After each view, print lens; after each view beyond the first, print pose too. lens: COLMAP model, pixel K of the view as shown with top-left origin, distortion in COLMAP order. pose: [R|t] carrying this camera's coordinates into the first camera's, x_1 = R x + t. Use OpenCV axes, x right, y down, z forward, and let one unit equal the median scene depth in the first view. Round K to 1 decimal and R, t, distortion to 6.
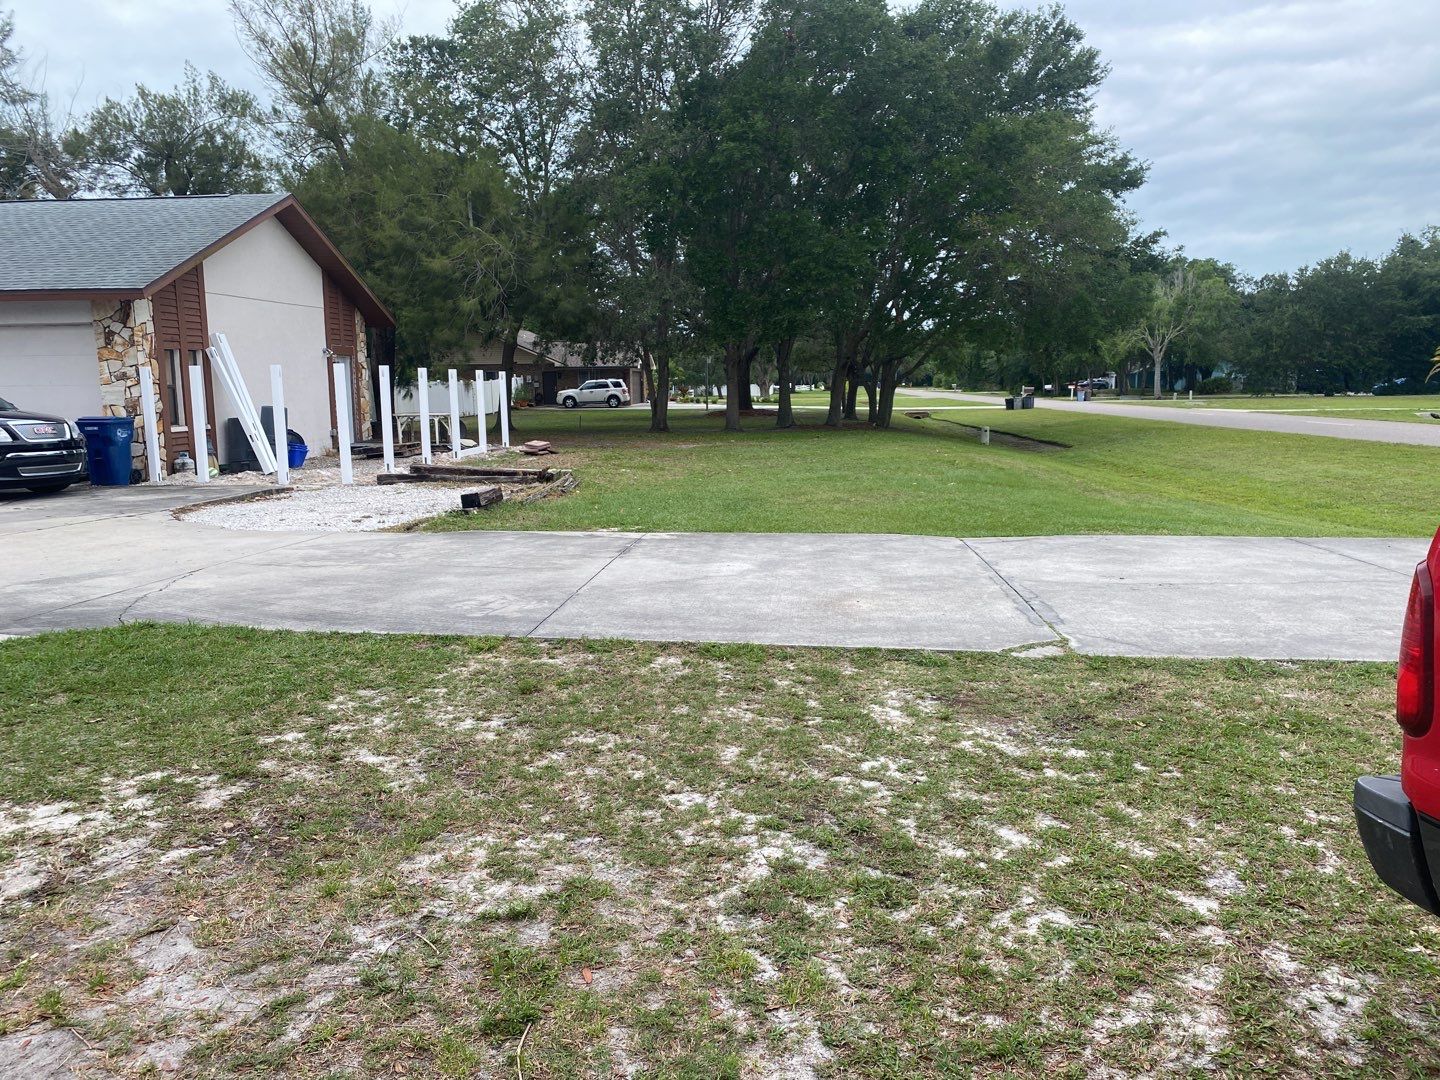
lens RADIAL K [[1089.9, 0, 696.5], [0, 1089.9, 532.3], [0, 0, 1]] dist [0.042502, 0.002014]
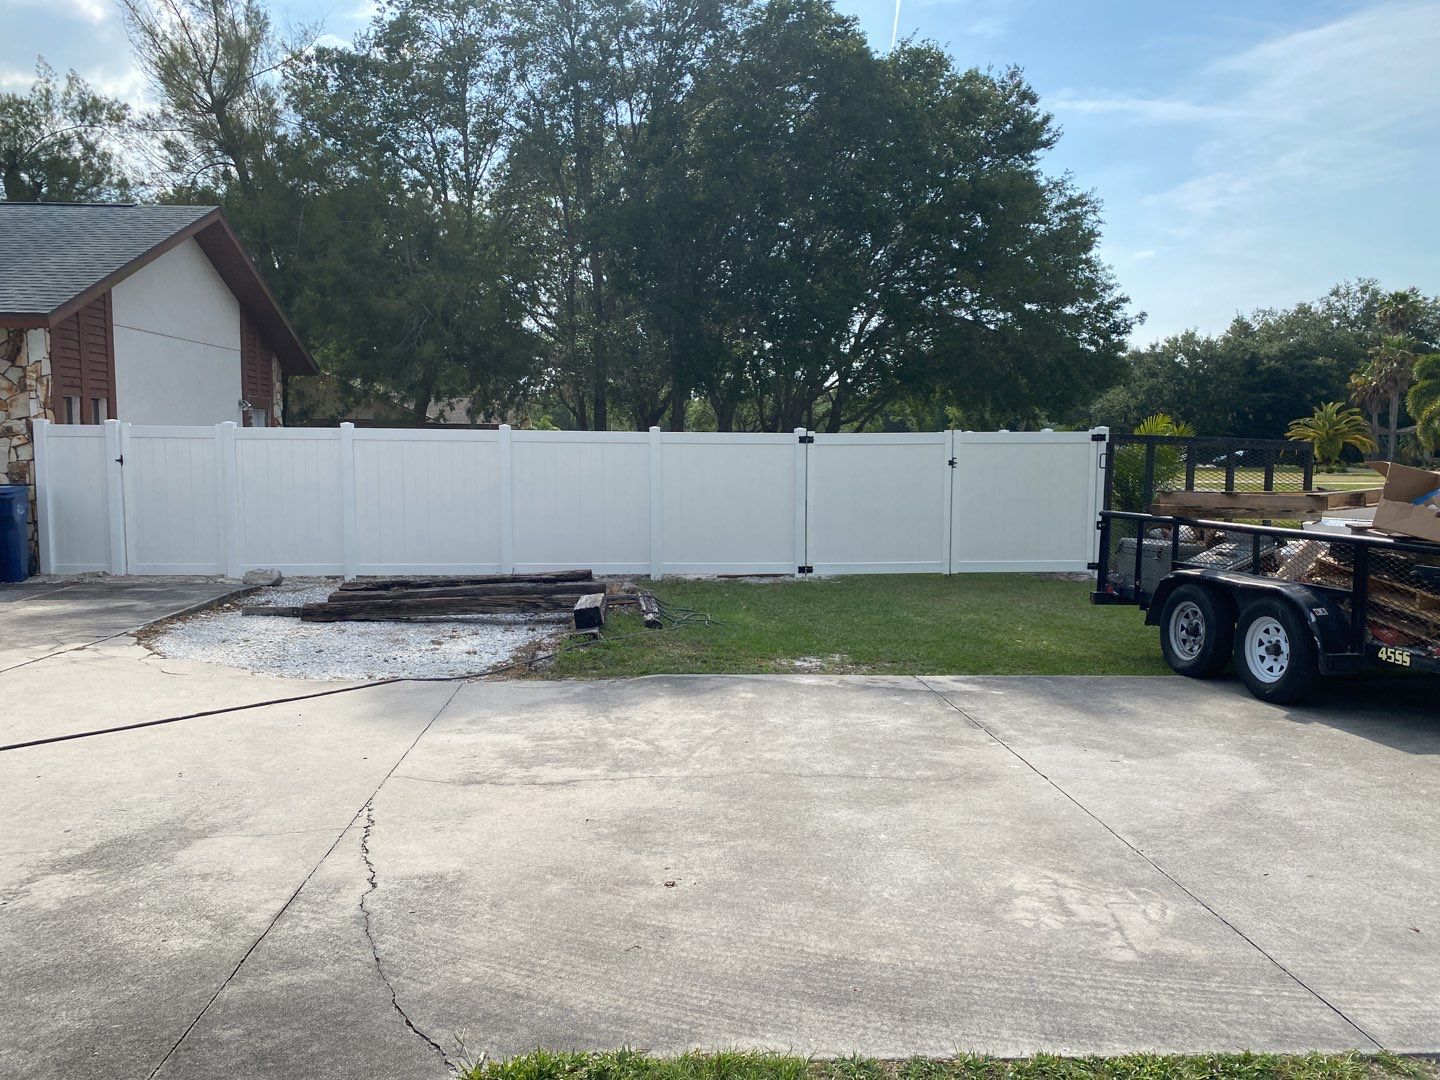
lens RADIAL K [[1106.6, 0, 720.2], [0, 1106.6, 530.4], [0, 0, 1]] dist [0.022952, -0.007210]
pose [[0.985768, -0.000876, 0.168106, -0.109900], [0.010795, 0.998252, -0.058104, -0.017566], [-0.167762, 0.059092, 0.984055, 0.121660]]
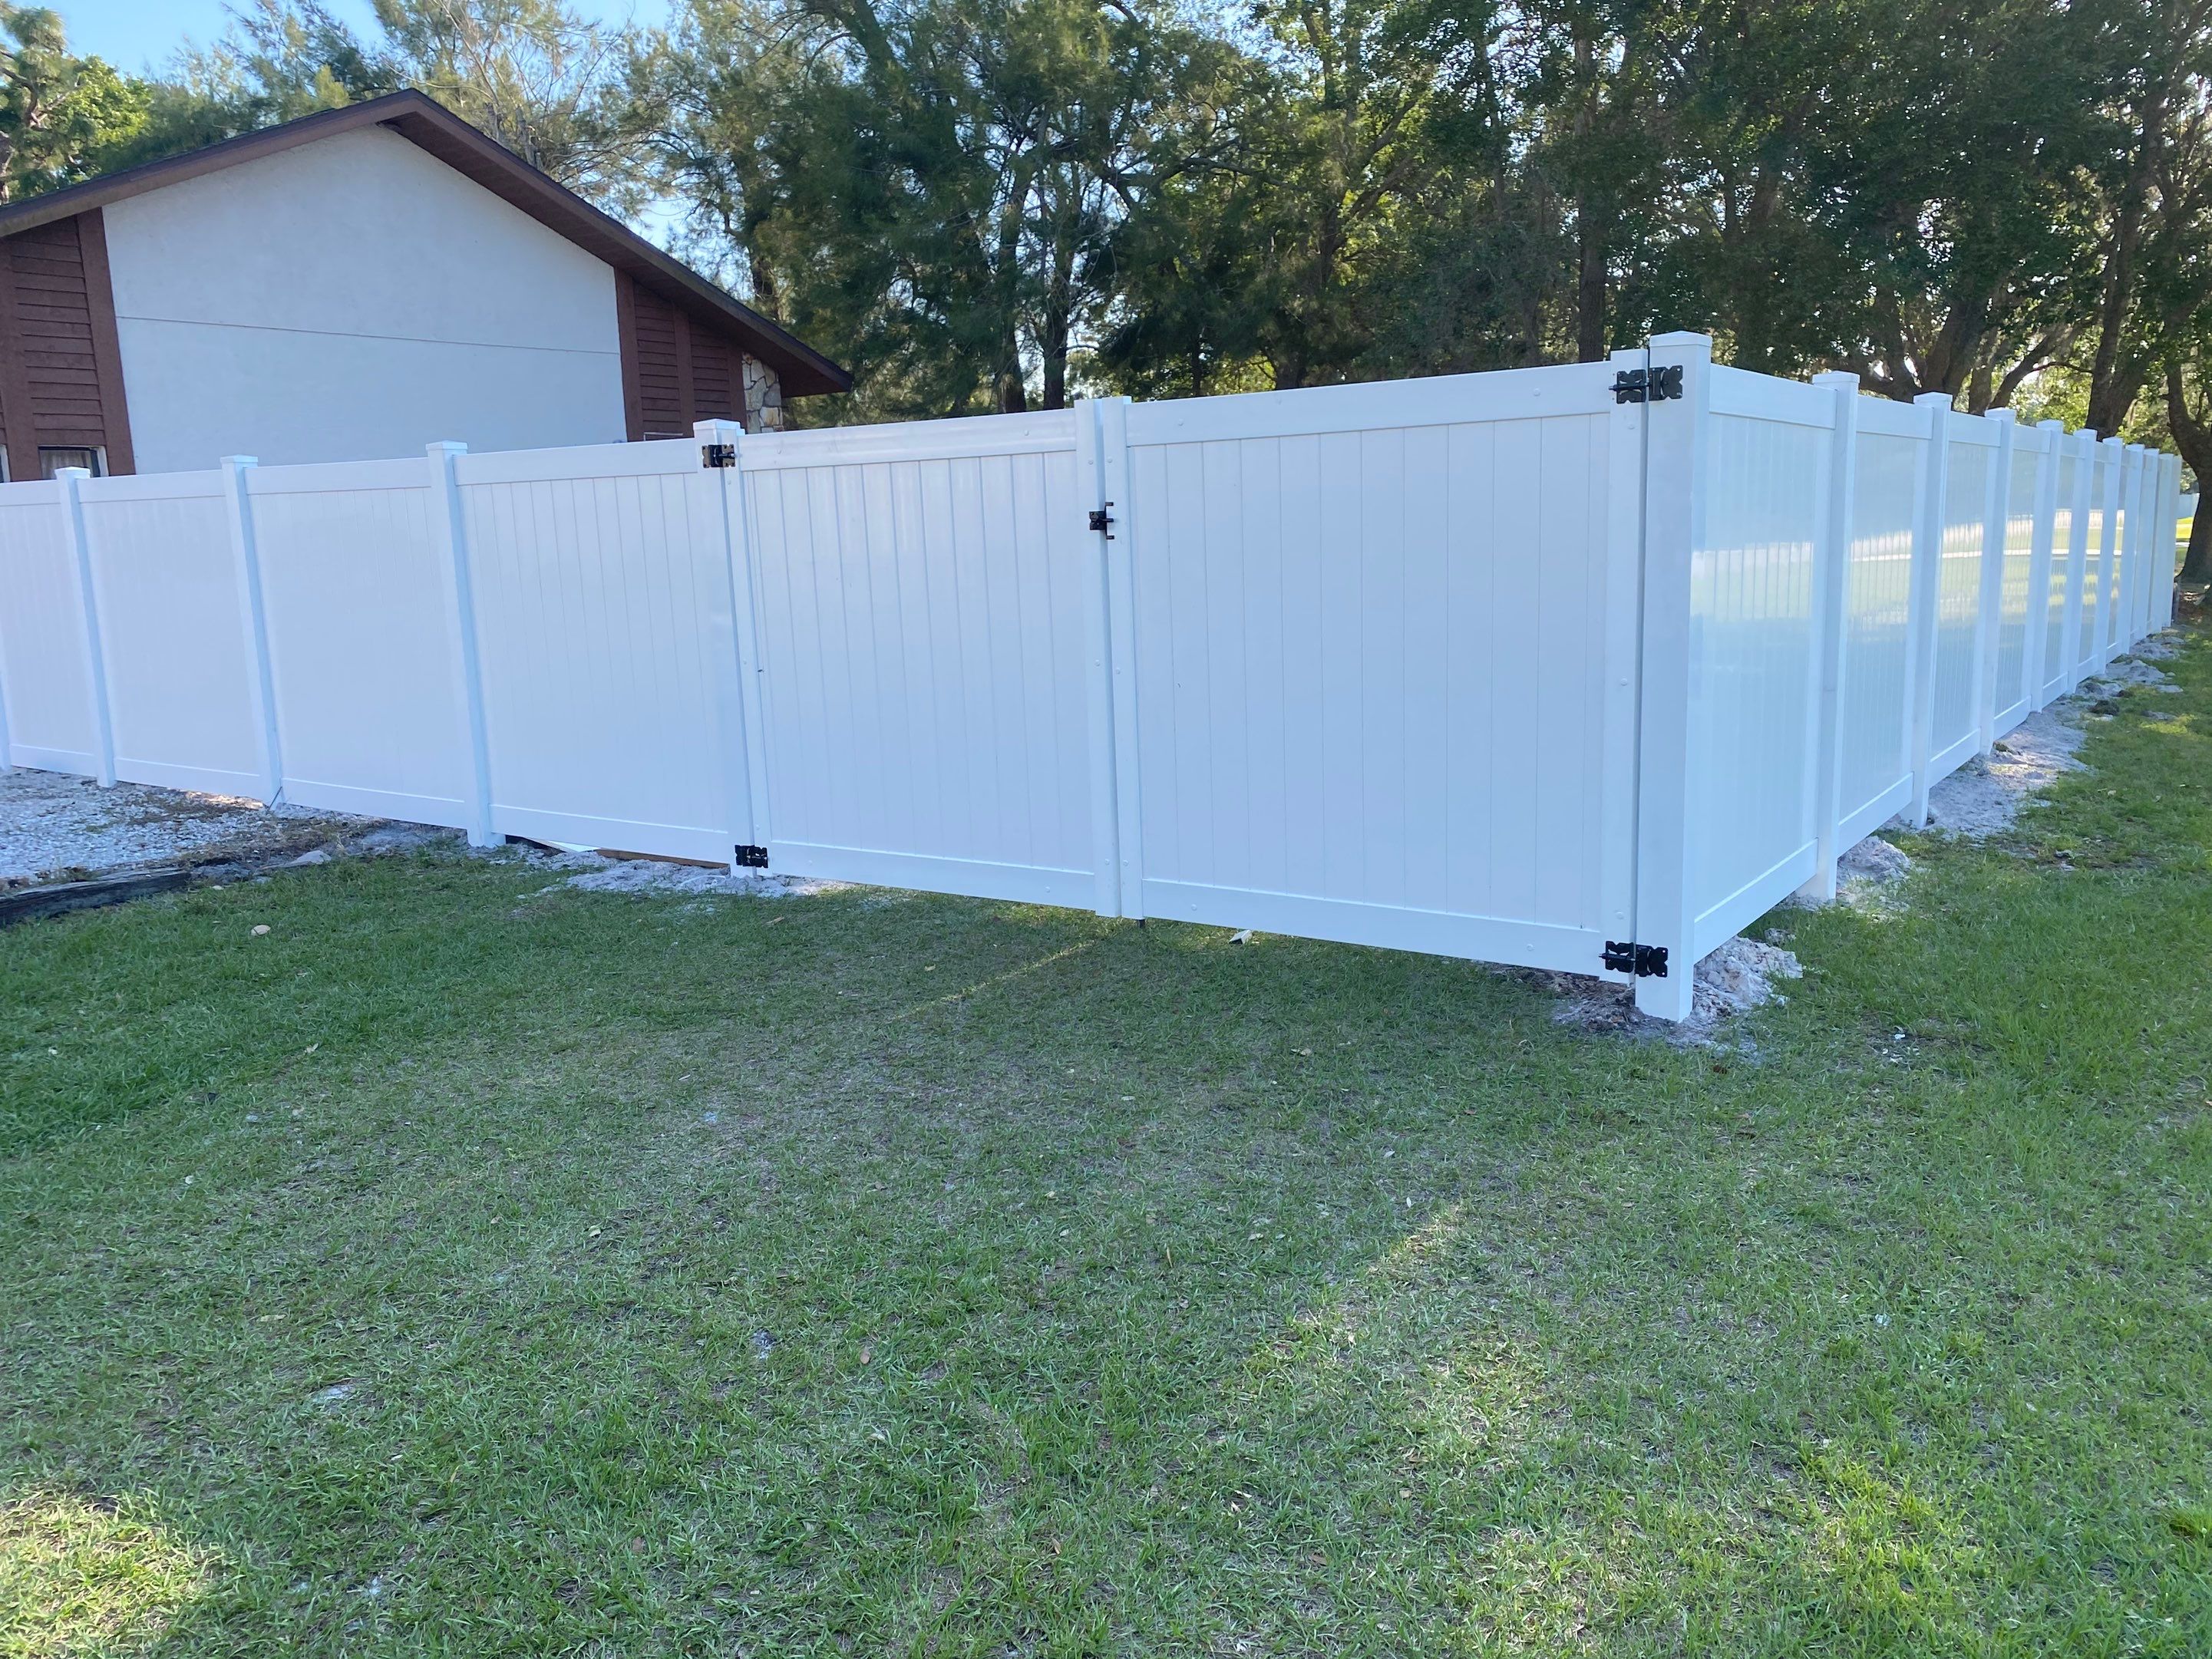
lens RADIAL K [[1699.7, 0, 1106.3], [0, 1699.7, 814.8], [0, 0, 1]] dist [0.022952, -0.007210]
pose [[0.866558, 0.067664, -0.494468, 0.174509], [-0.047916, 0.997470, 0.052522, -0.049555], [0.496771, -0.021820, 0.867607, 0.404933]]
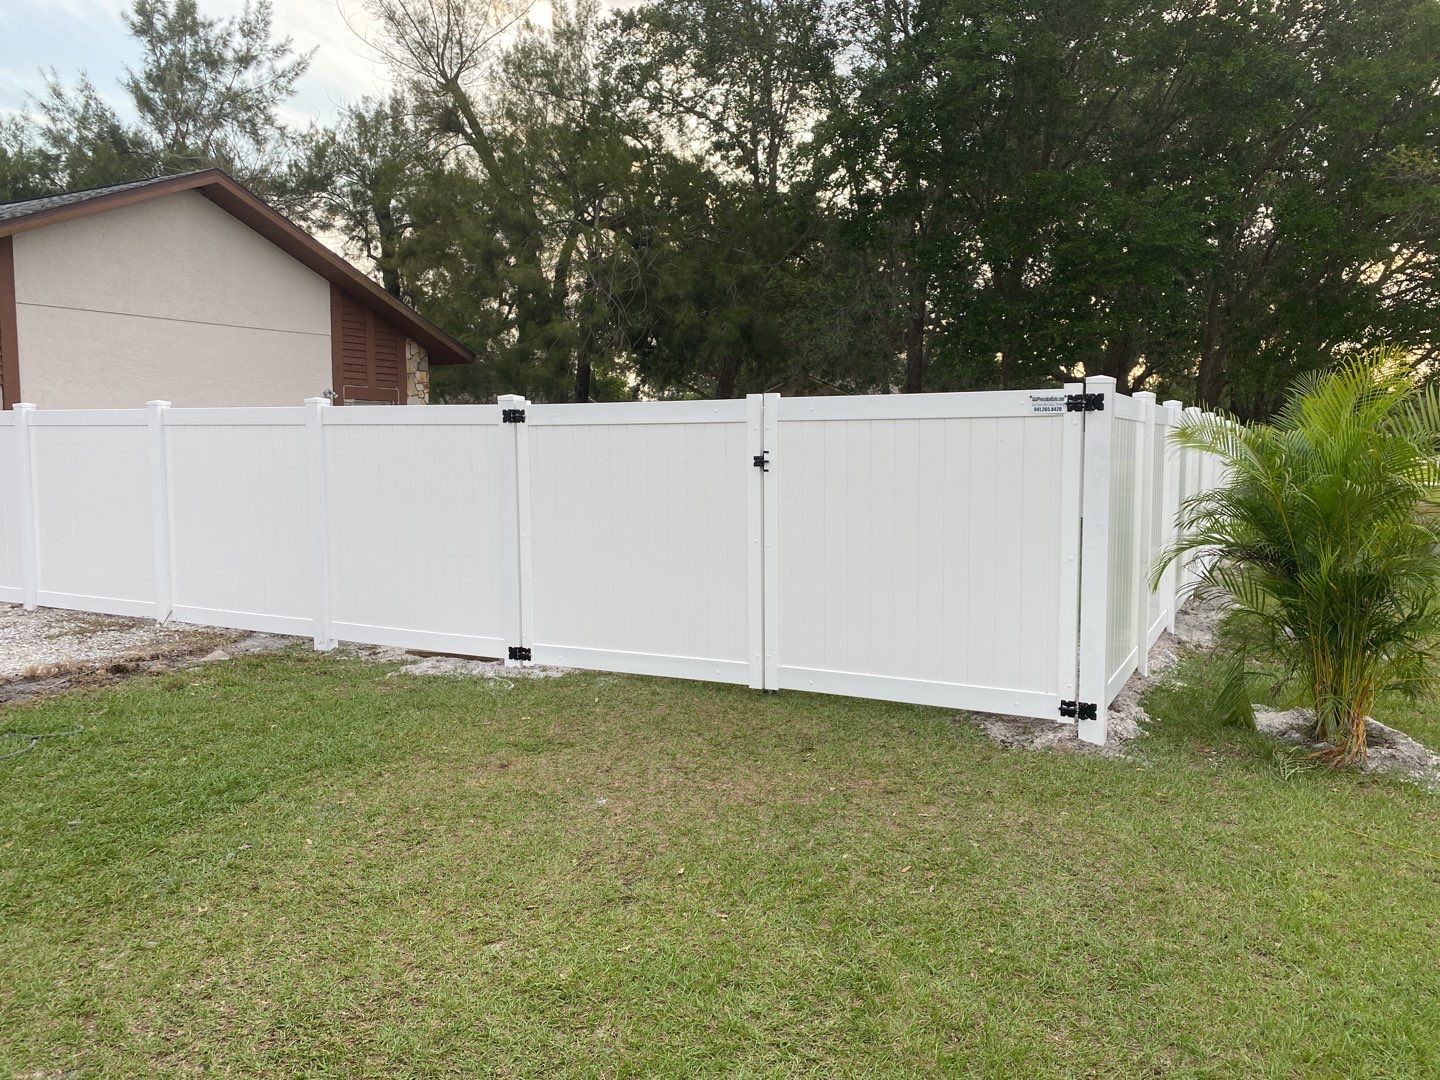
lens RADIAL K [[1098.2, 0, 717.9], [0, 1098.2, 537.7], [0, 0, 1]] dist [0.070323, -0.076683]
pose [[0.925379, 0.039991, -0.376927, 0.151000], [-0.059903, 0.997351, -0.041251, -0.047879], [0.374279, 0.060752, 0.925324, 0.364576]]
